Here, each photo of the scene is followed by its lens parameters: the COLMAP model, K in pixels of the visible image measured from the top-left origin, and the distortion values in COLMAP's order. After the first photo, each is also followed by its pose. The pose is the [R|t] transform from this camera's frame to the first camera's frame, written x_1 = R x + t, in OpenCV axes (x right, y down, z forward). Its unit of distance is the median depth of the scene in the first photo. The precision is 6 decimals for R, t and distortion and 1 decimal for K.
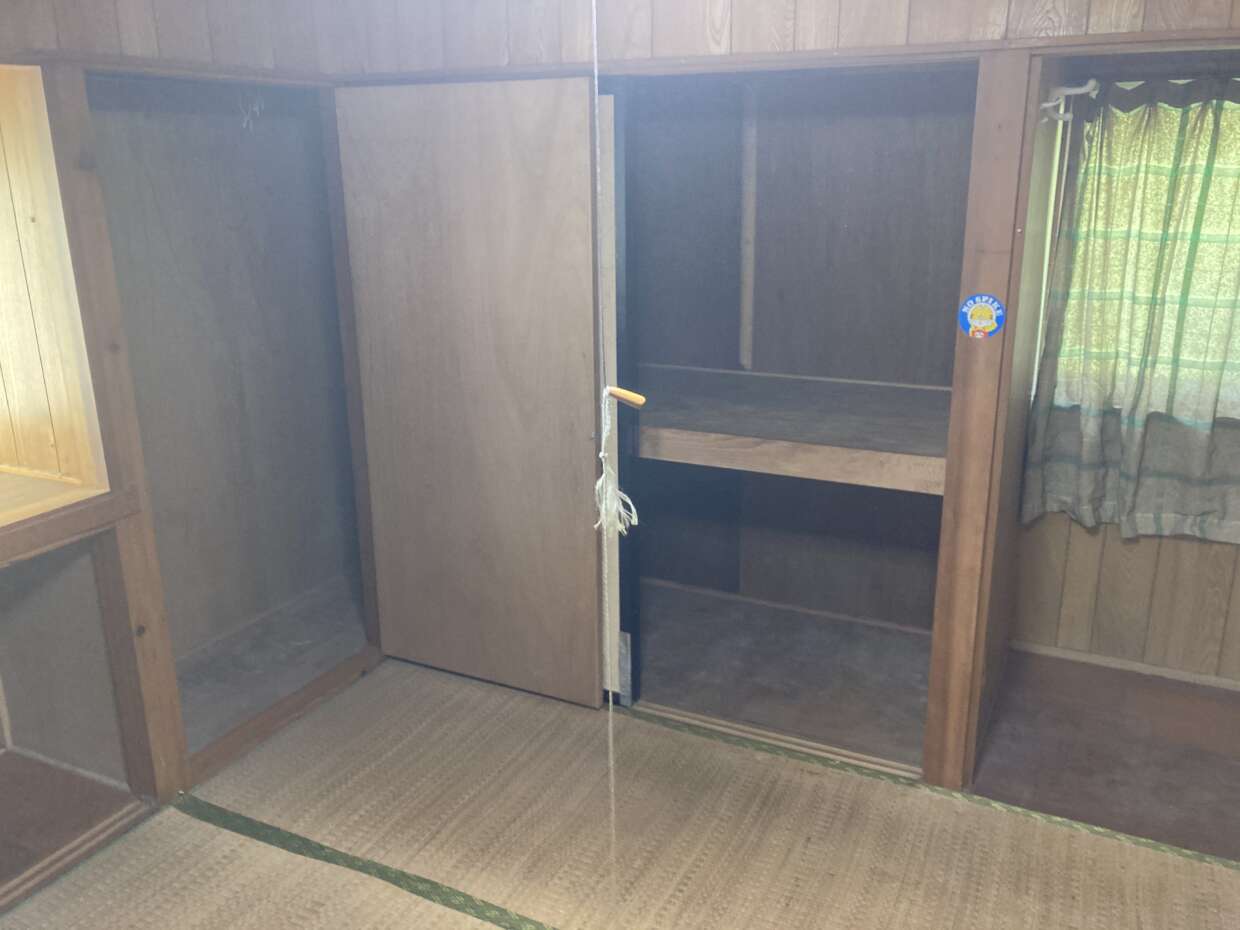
lens RADIAL K [[1037.8, 0, 622.2], [0, 1037.8, 470.5], [0, 0, 1]] dist [0.011436, -0.008769]
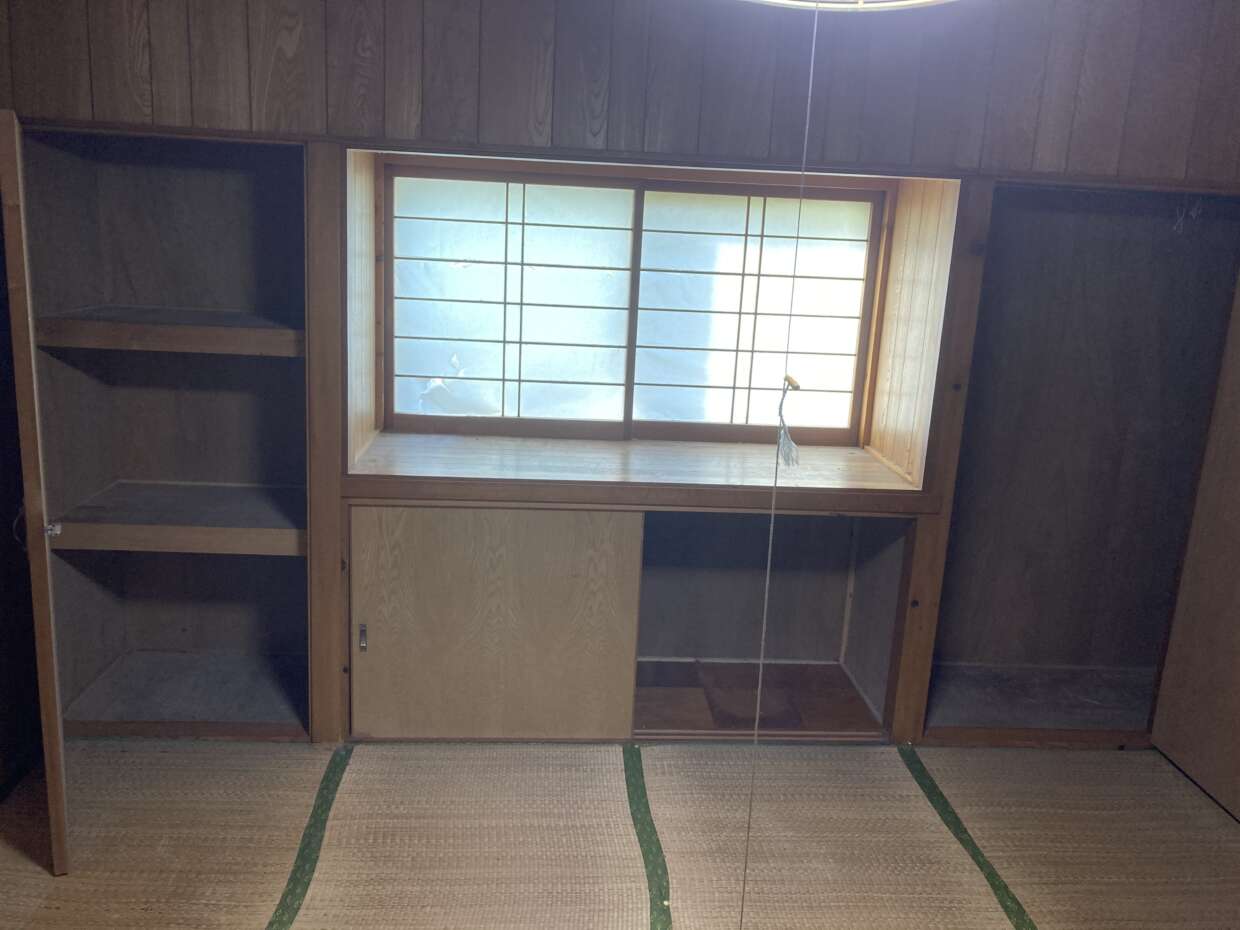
lens RADIAL K [[1037.8, 0, 620.1], [0, 1037.8, 462.3], [0, 0, 1]] dist [0.011436, -0.008769]
pose [[0.491235, 0.230547, -0.839962, 0.396623], [-0.311415, 0.947082, 0.077824, 0.002324], [0.813455, 0.223347, 0.537036, -0.025476]]
